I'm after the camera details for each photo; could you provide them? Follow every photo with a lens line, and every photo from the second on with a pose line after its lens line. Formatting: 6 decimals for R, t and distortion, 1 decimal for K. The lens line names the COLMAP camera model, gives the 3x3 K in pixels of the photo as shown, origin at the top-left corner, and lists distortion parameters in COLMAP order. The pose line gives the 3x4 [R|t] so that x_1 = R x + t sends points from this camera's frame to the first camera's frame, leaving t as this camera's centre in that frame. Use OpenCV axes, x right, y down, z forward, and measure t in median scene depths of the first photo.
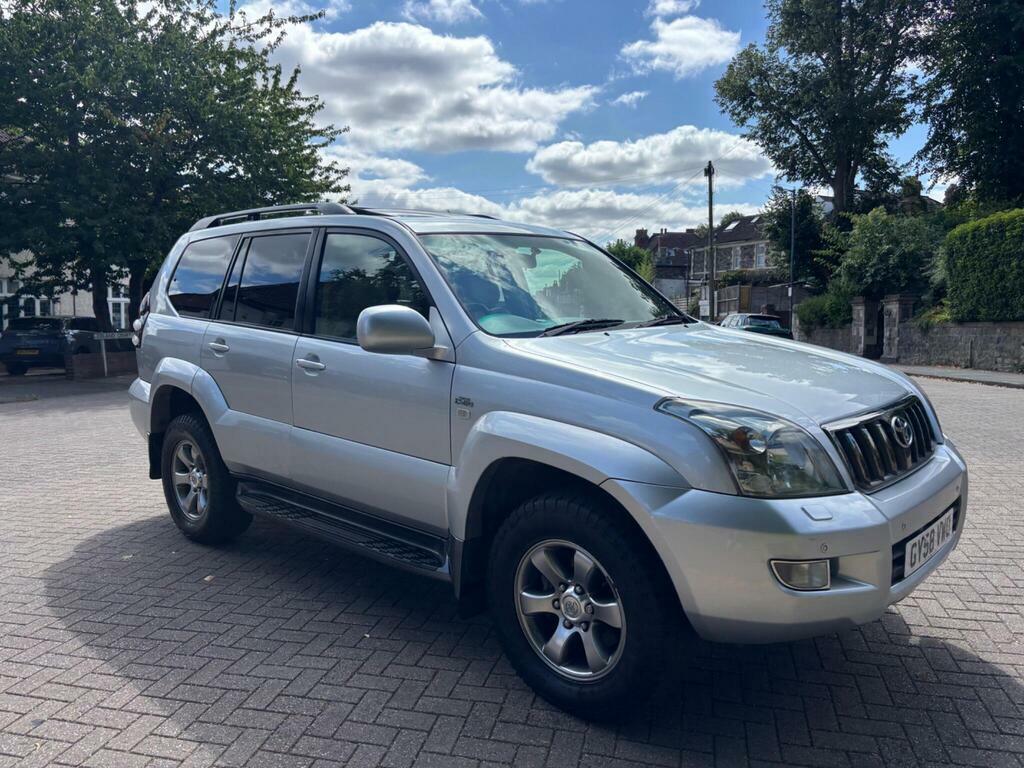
lens RADIAL K [[739.0, 0, 510.3], [0, 739.0, 390.2], [0, 0, 1]] dist [0.045806, -0.042188]
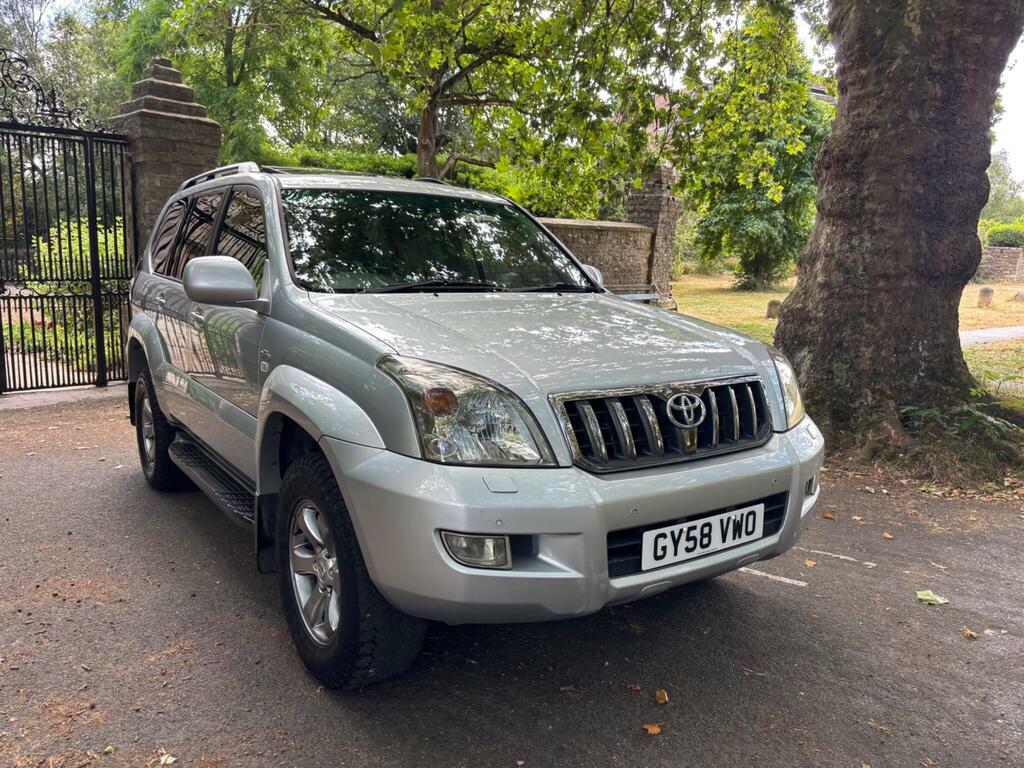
lens RADIAL K [[740.2, 0, 515.3], [0, 740.2, 393.2], [0, 0, 1]] dist [0.046035, -0.044439]
pose [[0.979134, 0.060091, -0.194126, 0.304245], [-0.055677, 0.998053, 0.028117, 0.012957], [0.195437, -0.016721, 0.980574, 0.058089]]
